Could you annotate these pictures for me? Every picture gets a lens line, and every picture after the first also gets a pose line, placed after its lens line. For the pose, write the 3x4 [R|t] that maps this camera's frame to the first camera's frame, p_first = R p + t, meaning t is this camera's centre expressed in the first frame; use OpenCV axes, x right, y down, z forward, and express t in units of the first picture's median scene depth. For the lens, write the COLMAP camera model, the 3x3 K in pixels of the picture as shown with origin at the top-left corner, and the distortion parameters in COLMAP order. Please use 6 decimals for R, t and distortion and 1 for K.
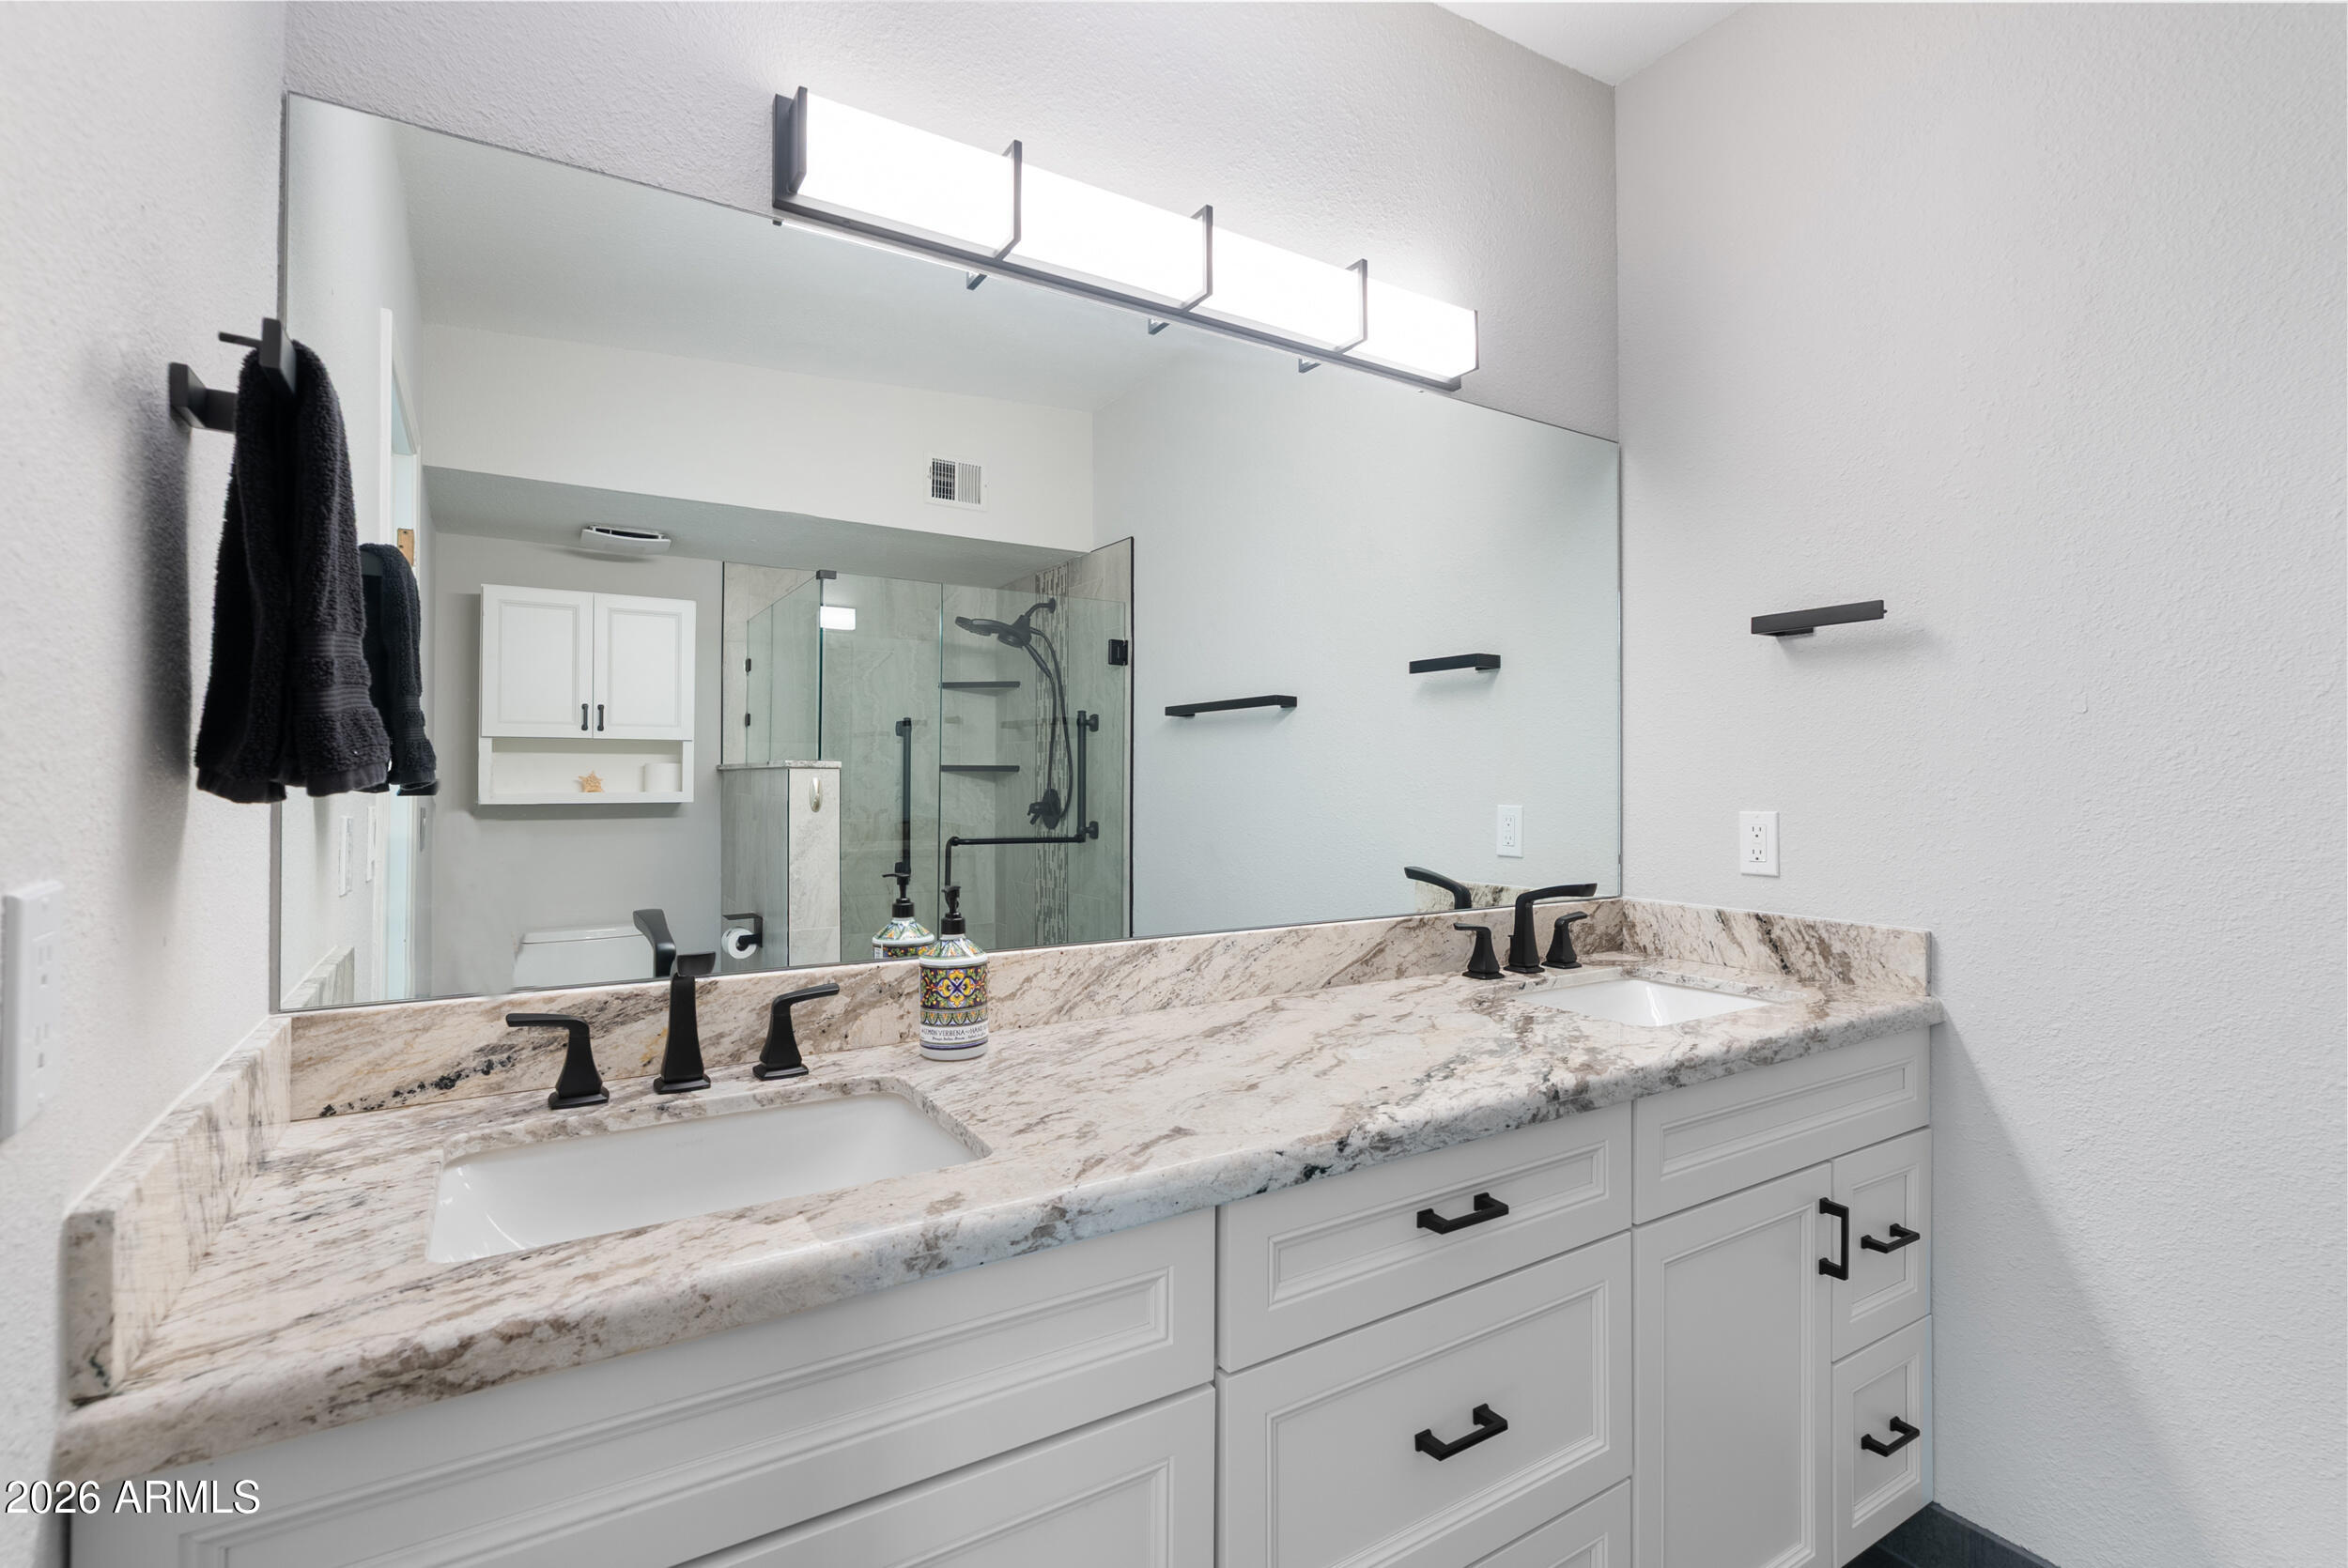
lens RADIAL K [[1076.8, 0, 1173.9], [0, 1076.8, 778.7], [0, 0, 1]] dist [-0.009080, 0.001202]
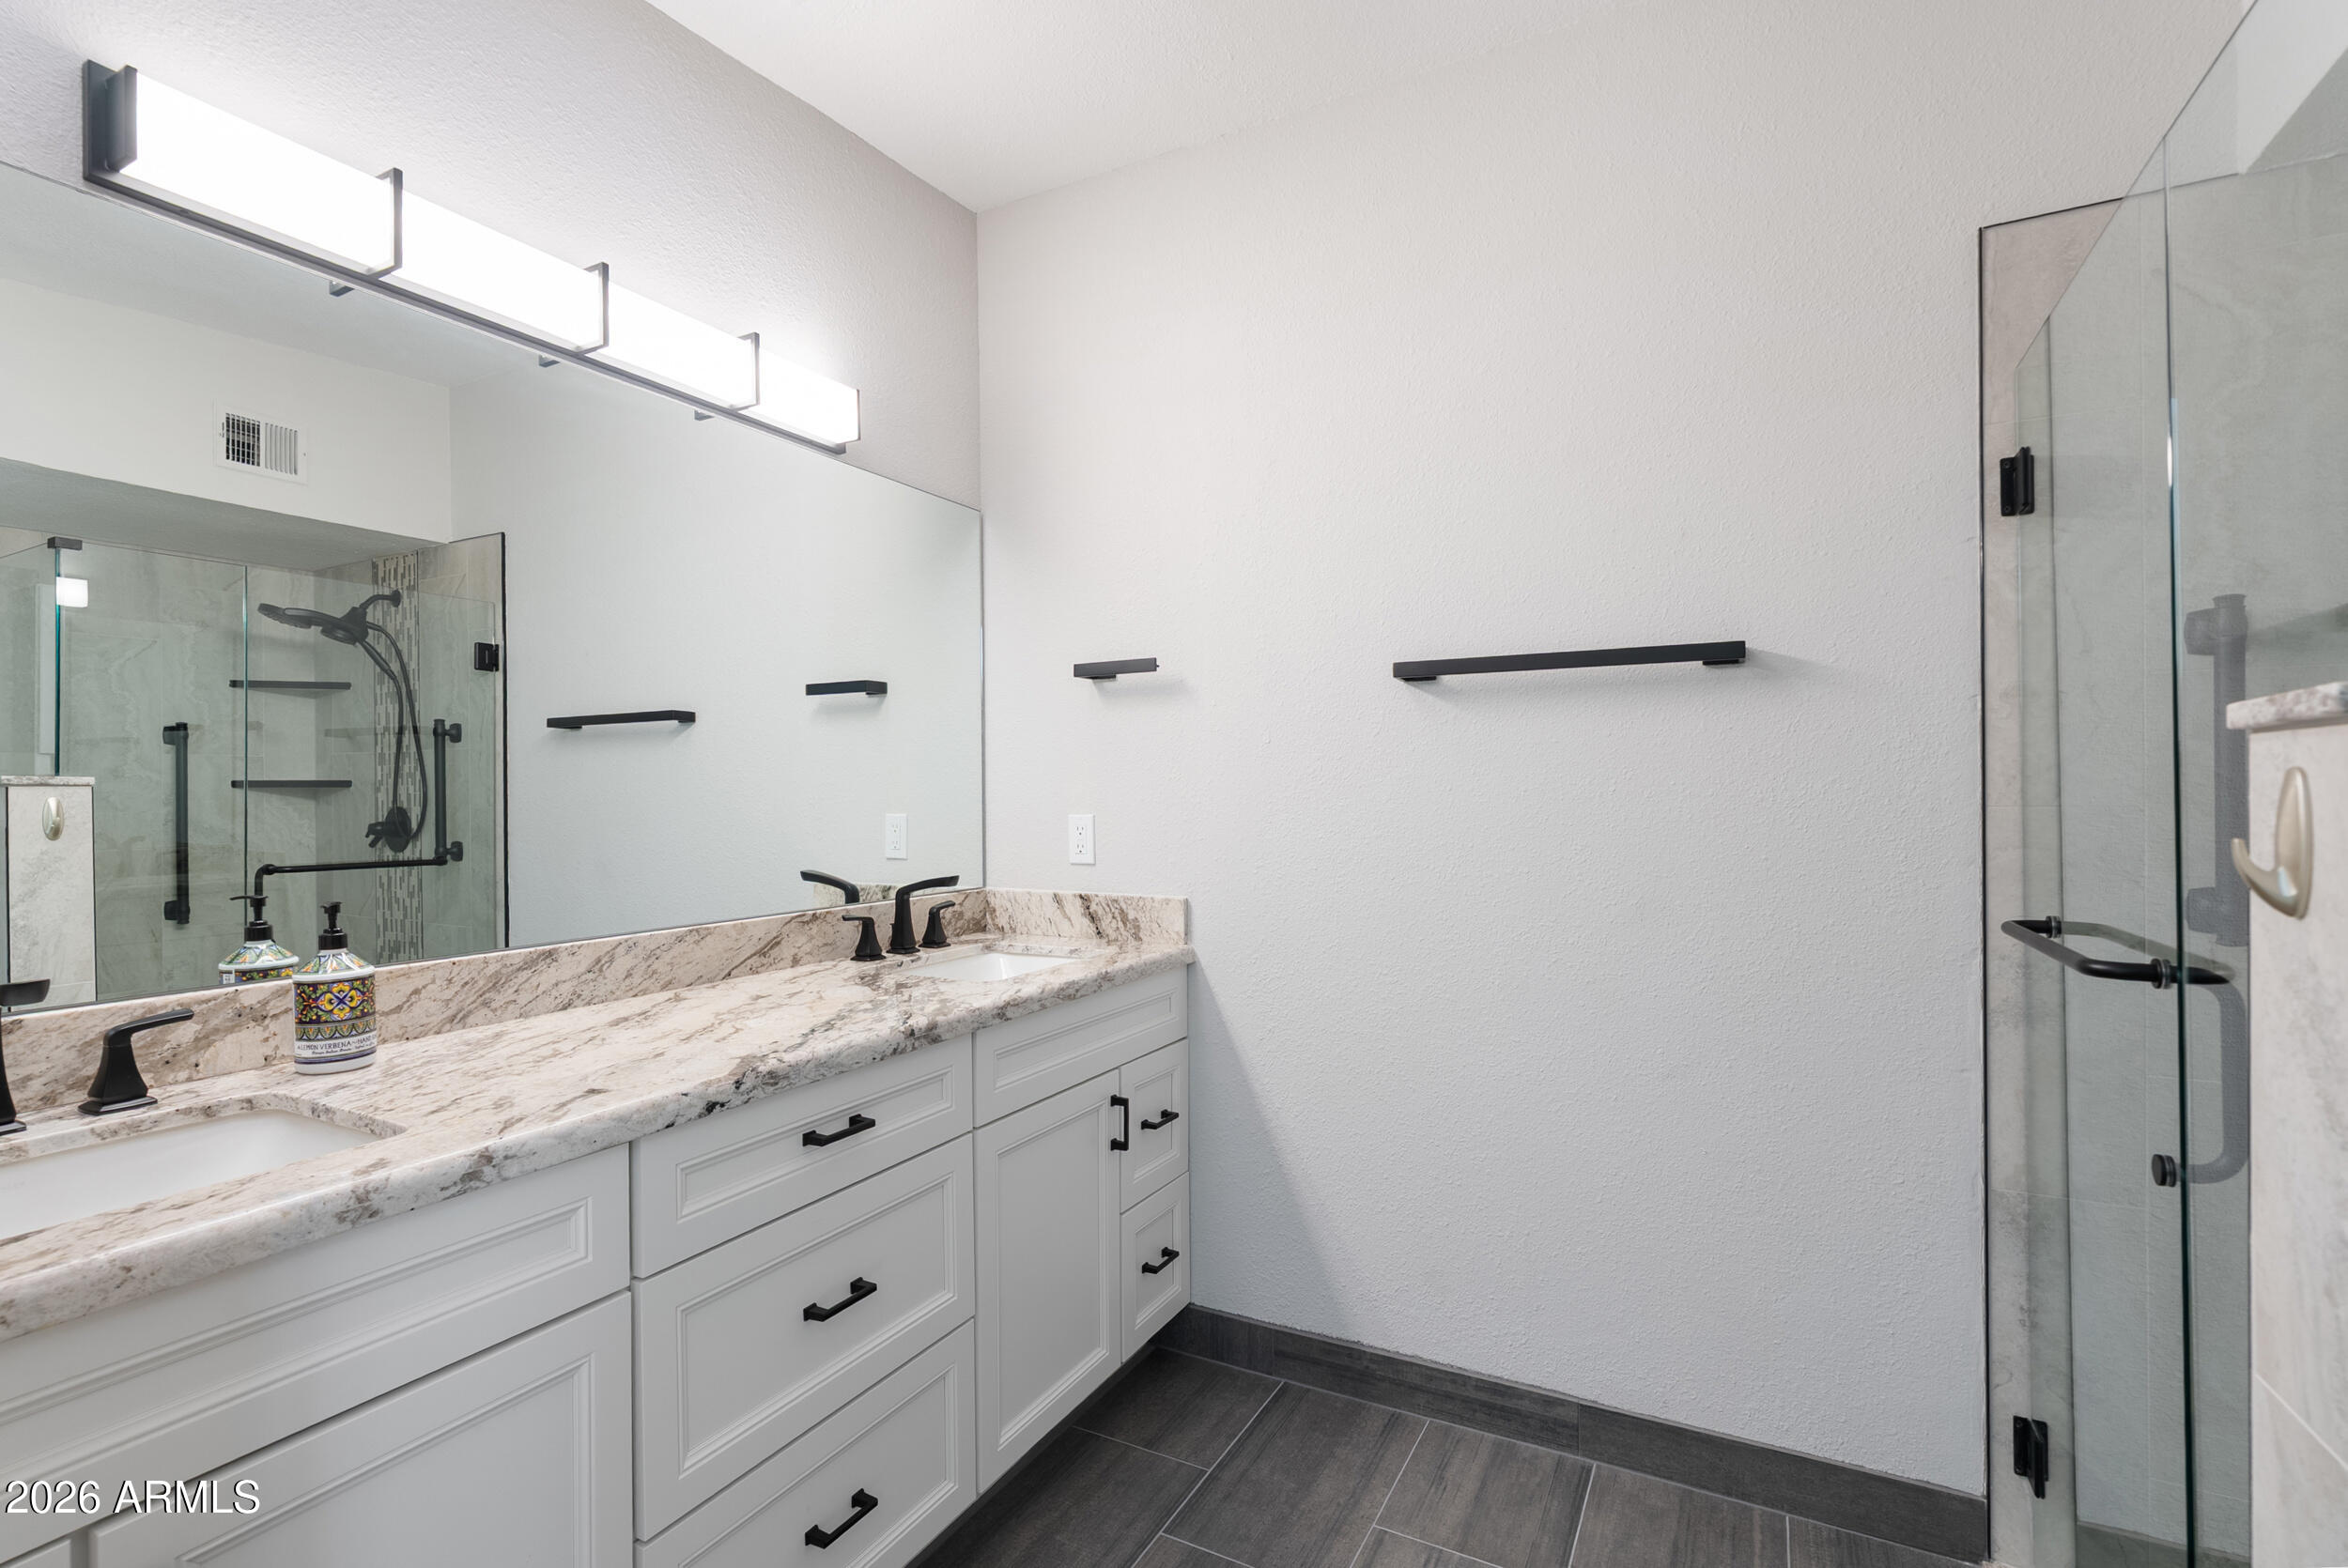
lens RADIAL K [[1076.8, 0, 1144.2], [0, 1076.8, 792.9], [0, 0, 1]] dist [-0.009080, 0.001202]
pose [[0.873449, -0.009606, 0.486822, -0.024100], [0.008786, 0.999954, 0.003968, 0.000059], [-0.486837, 0.000812, 0.873492, -0.210028]]
